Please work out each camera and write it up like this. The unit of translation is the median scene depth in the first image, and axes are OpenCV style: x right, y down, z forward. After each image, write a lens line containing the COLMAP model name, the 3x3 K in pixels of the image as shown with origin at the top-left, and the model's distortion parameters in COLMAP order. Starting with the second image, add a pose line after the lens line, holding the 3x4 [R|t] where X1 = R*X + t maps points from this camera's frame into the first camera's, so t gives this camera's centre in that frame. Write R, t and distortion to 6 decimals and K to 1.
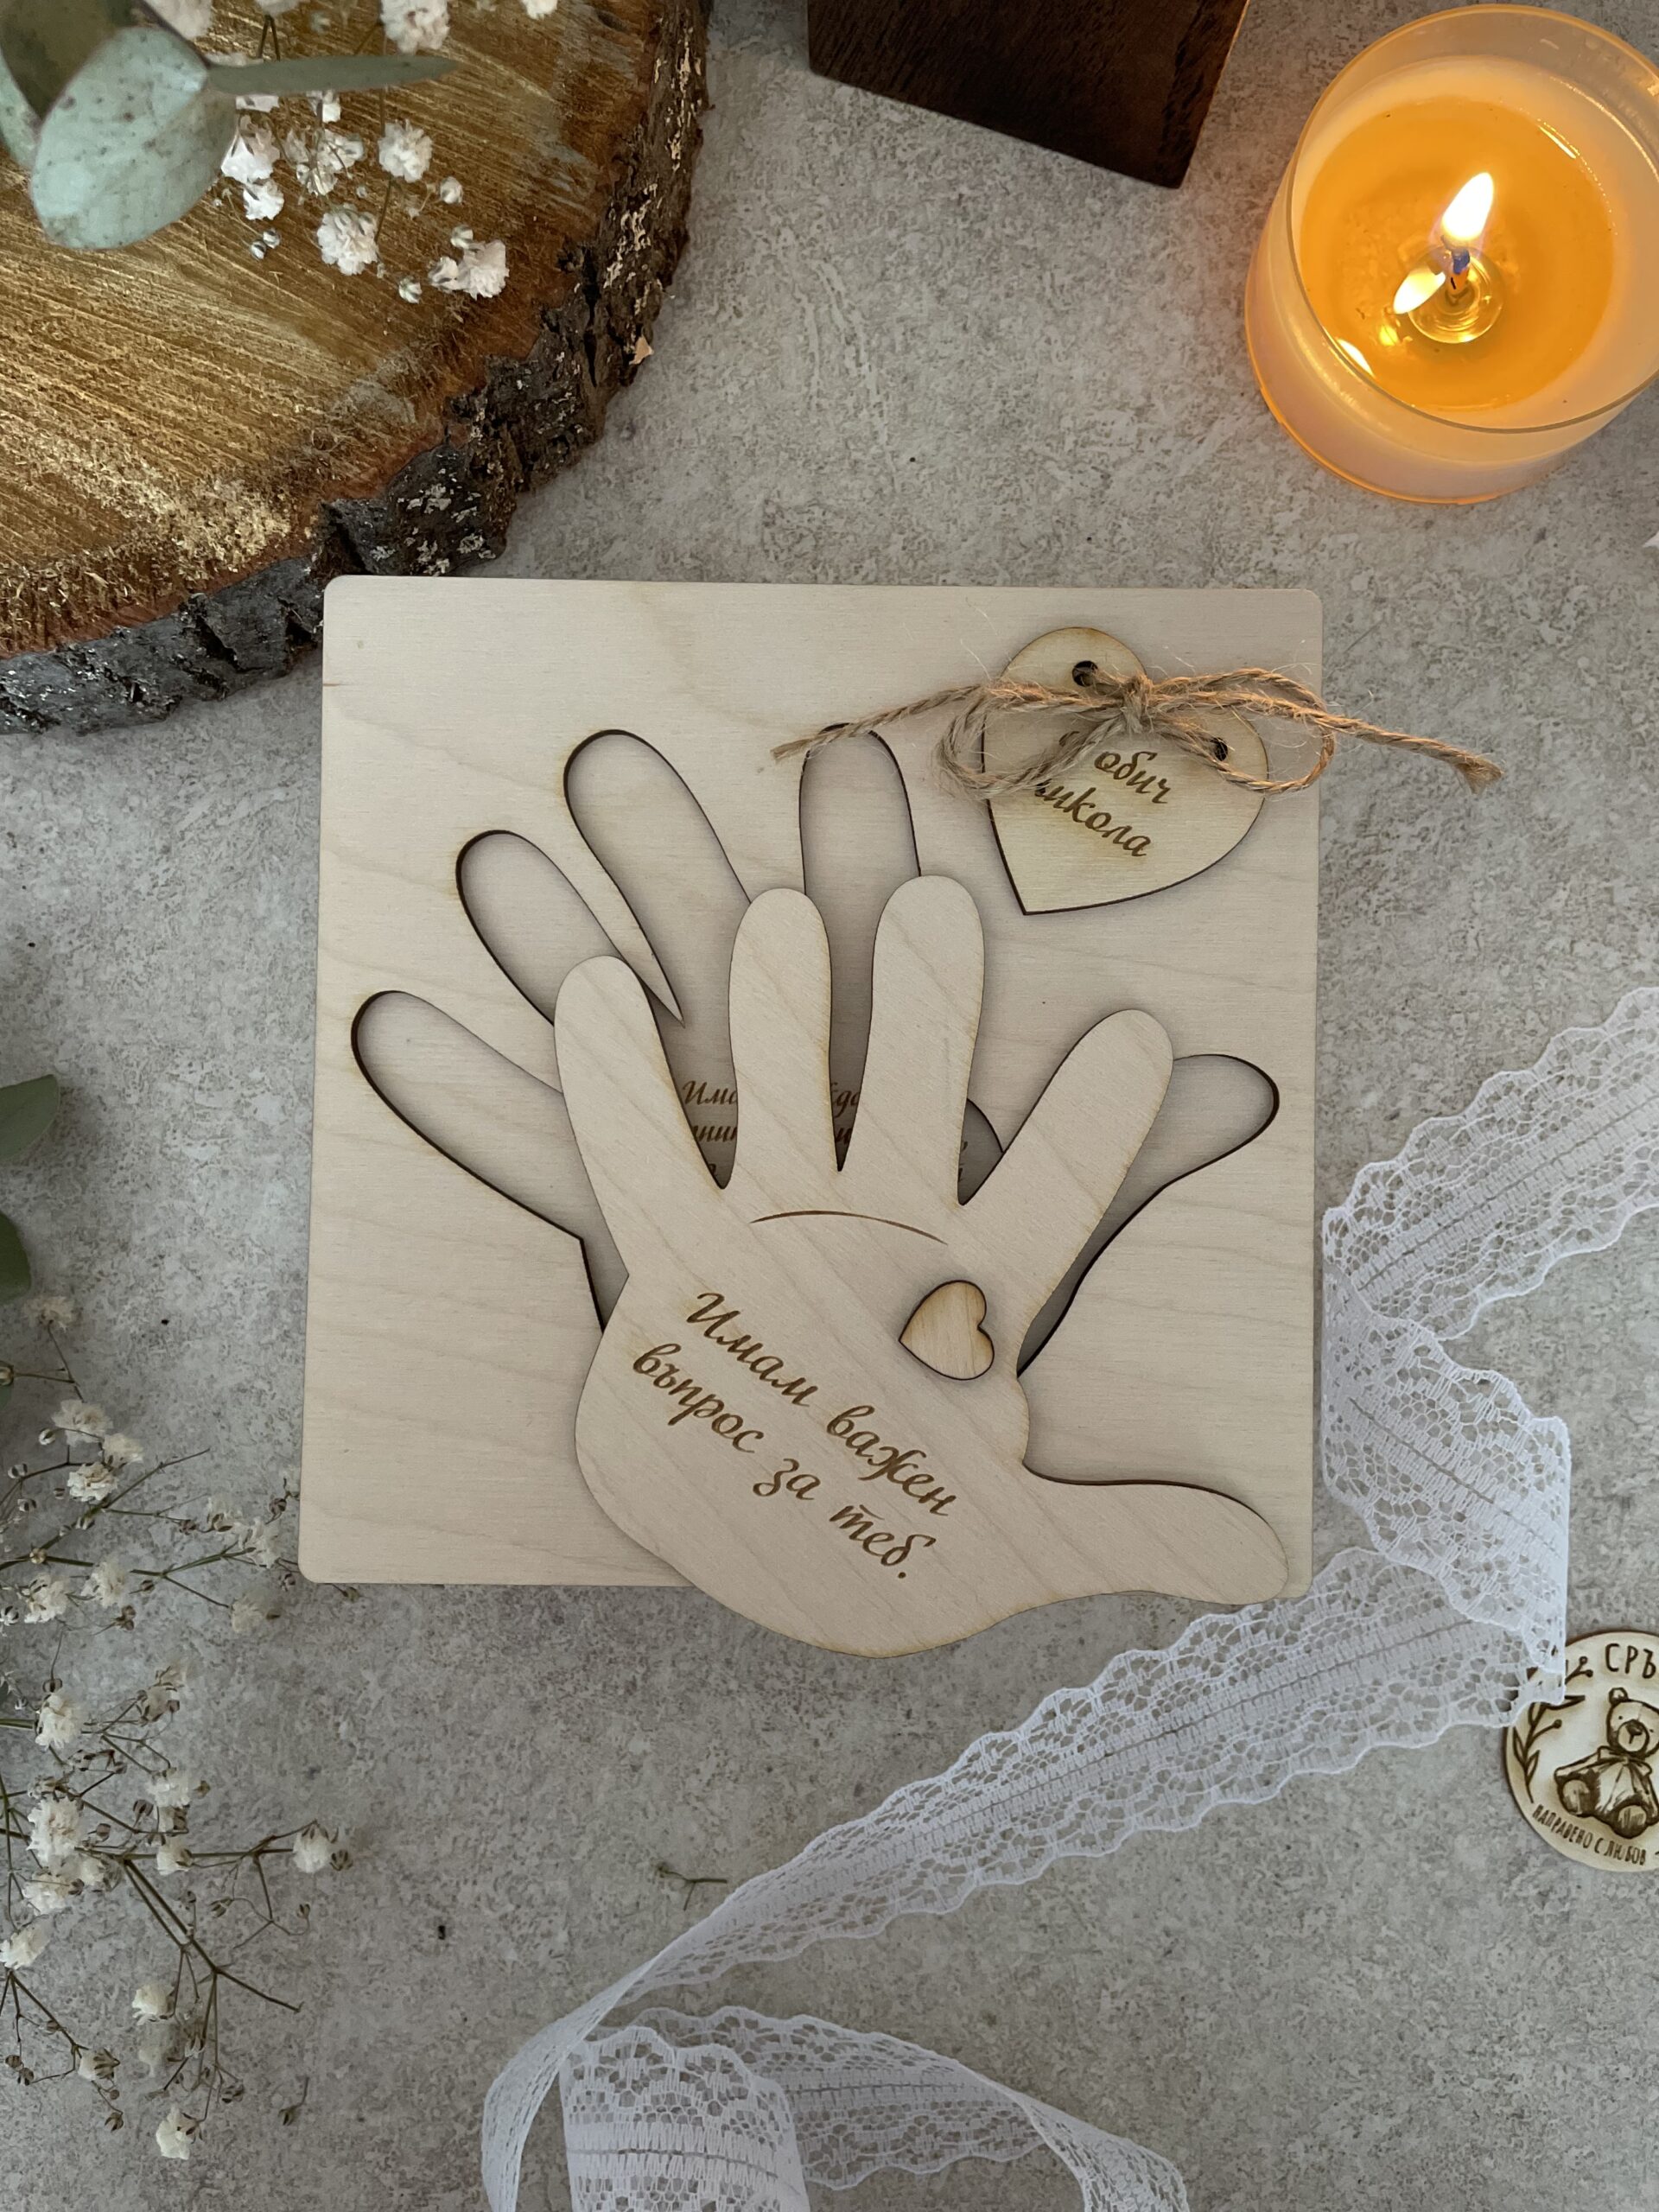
lens RADIAL K [[1636.8, 0, 832.0], [0, 1636.8, 1110.7], [0, 0, 1]] dist [0.067229, -0.105653]
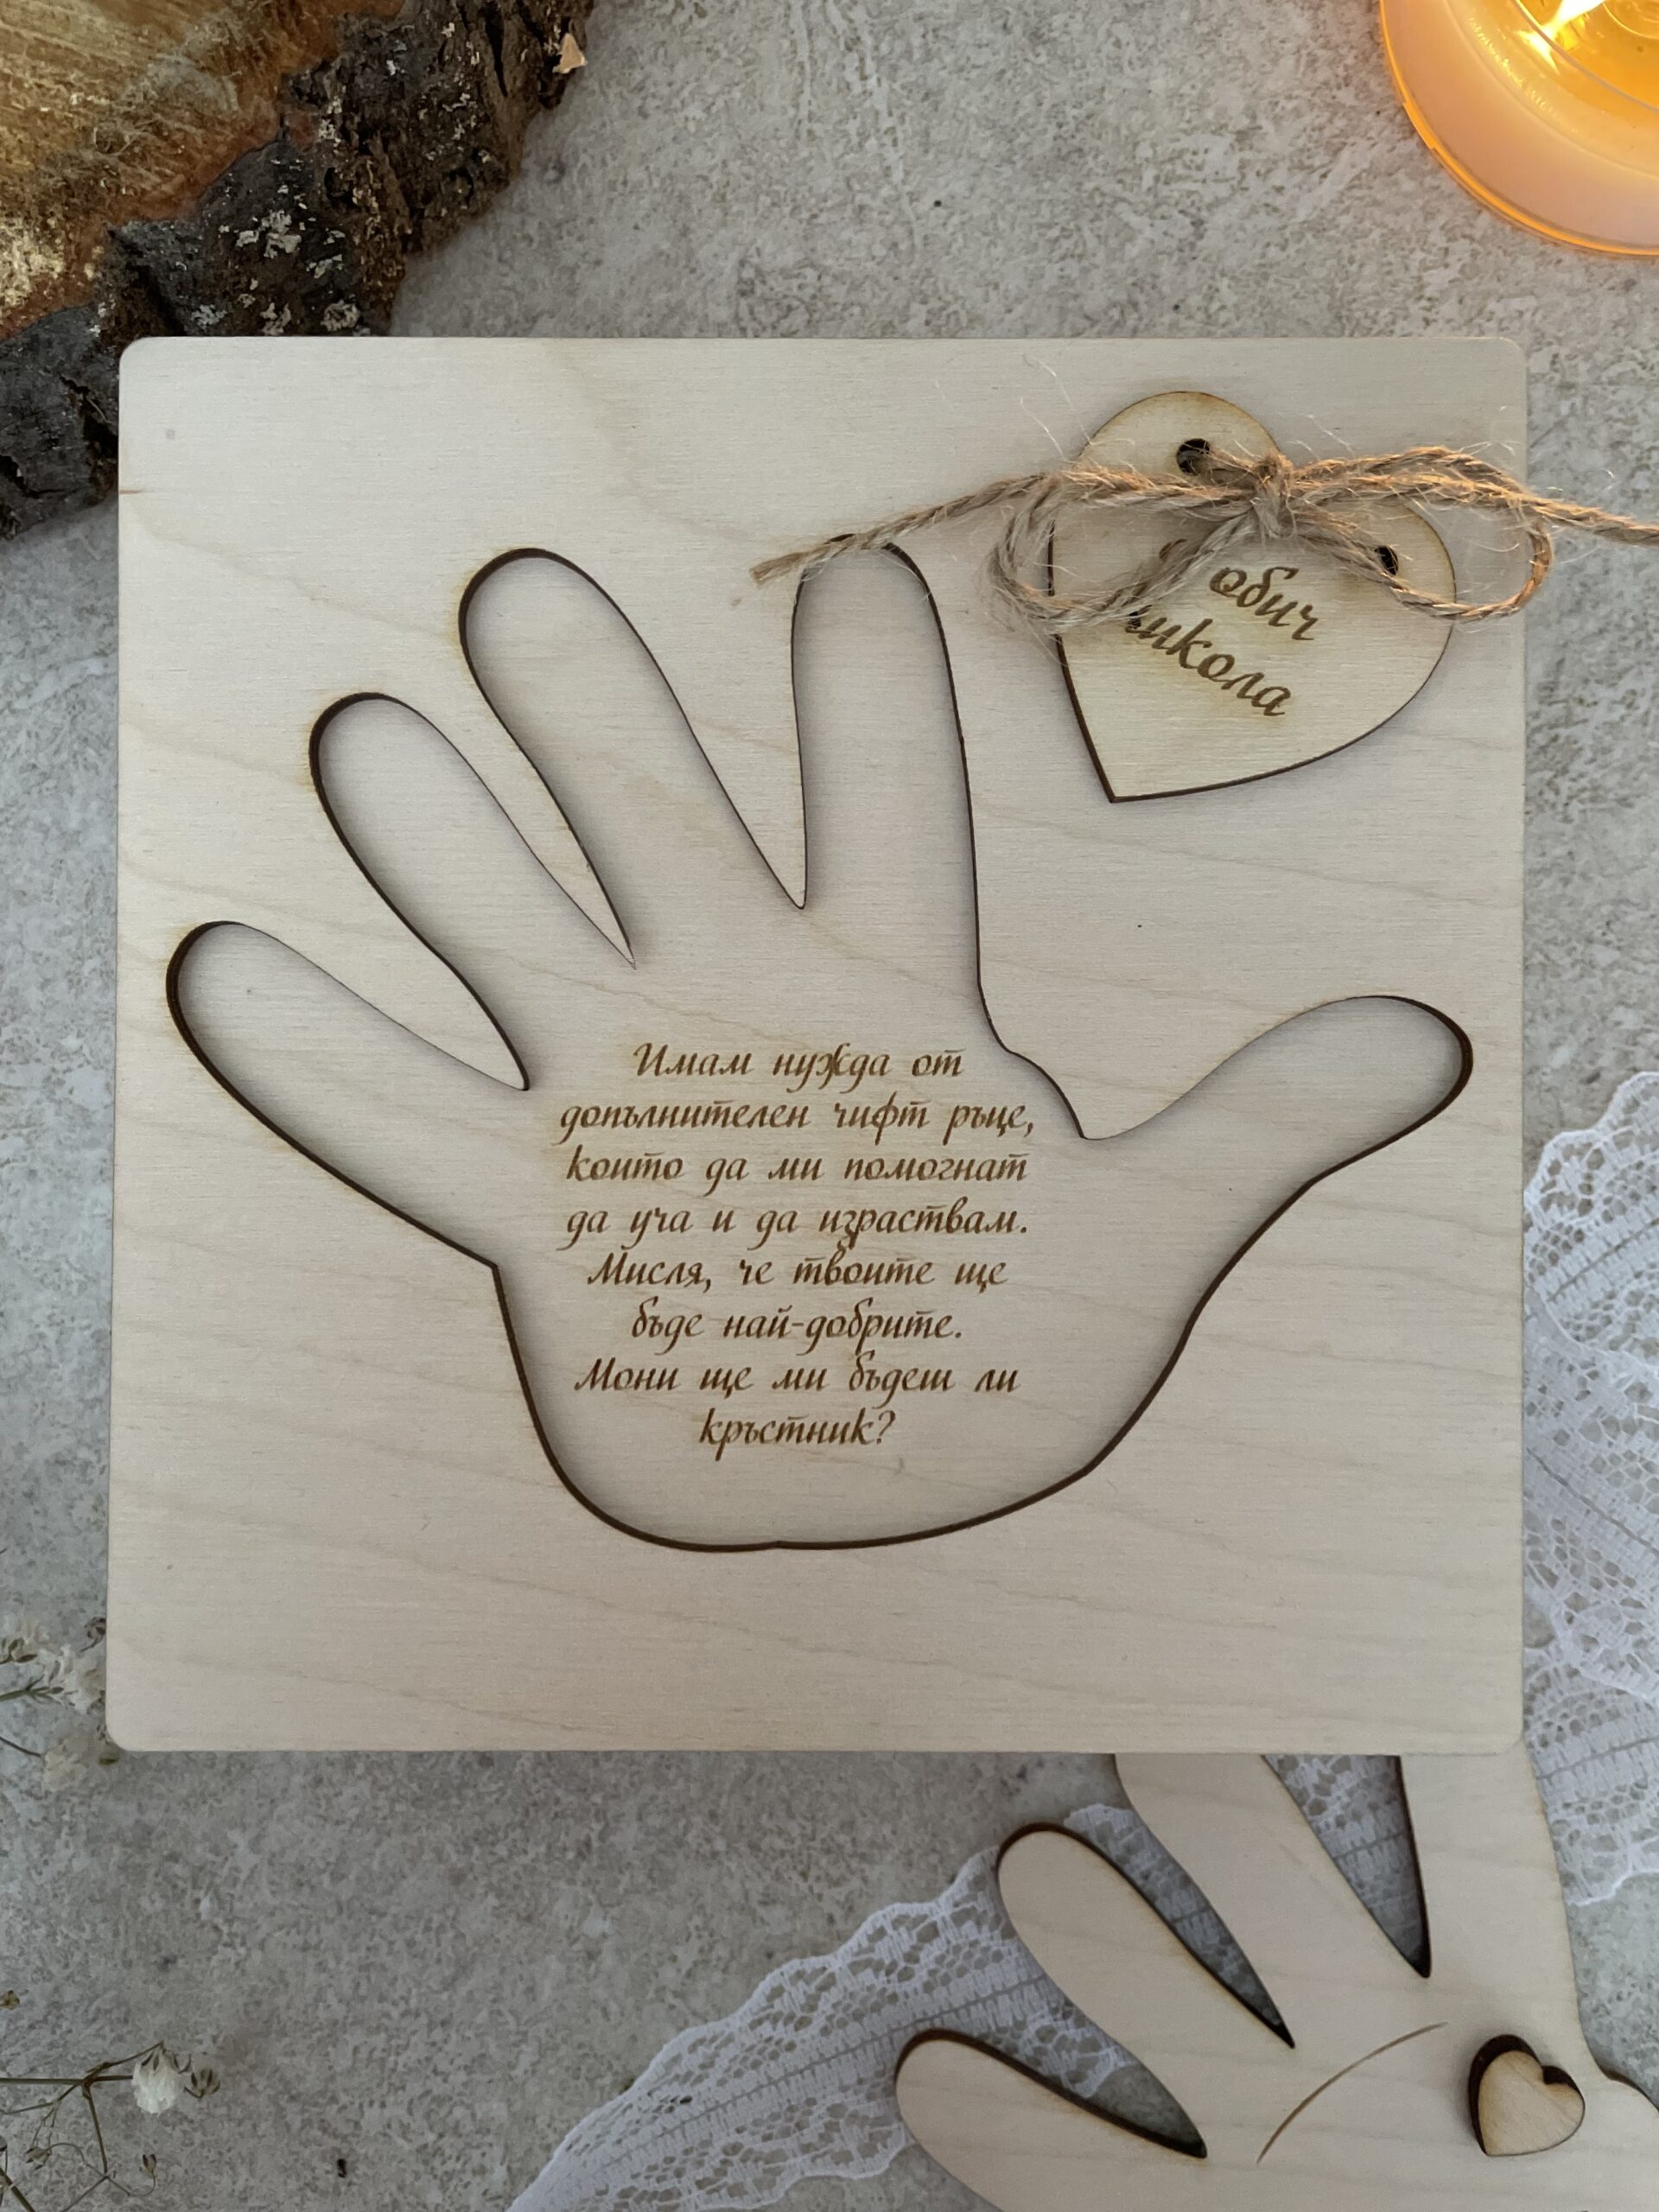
lens RADIAL K [[1661.3, 0, 829.5], [0, 1661.3, 1106.0], [0, 0, 1]] dist [0.072709, -0.114845]
pose [[0.999915, -0.013014, -0.000098, -0.005311], [0.013013, 0.999730, 0.019267, -0.003195], [-0.000152, -0.019267, 0.999814, 0.239960]]
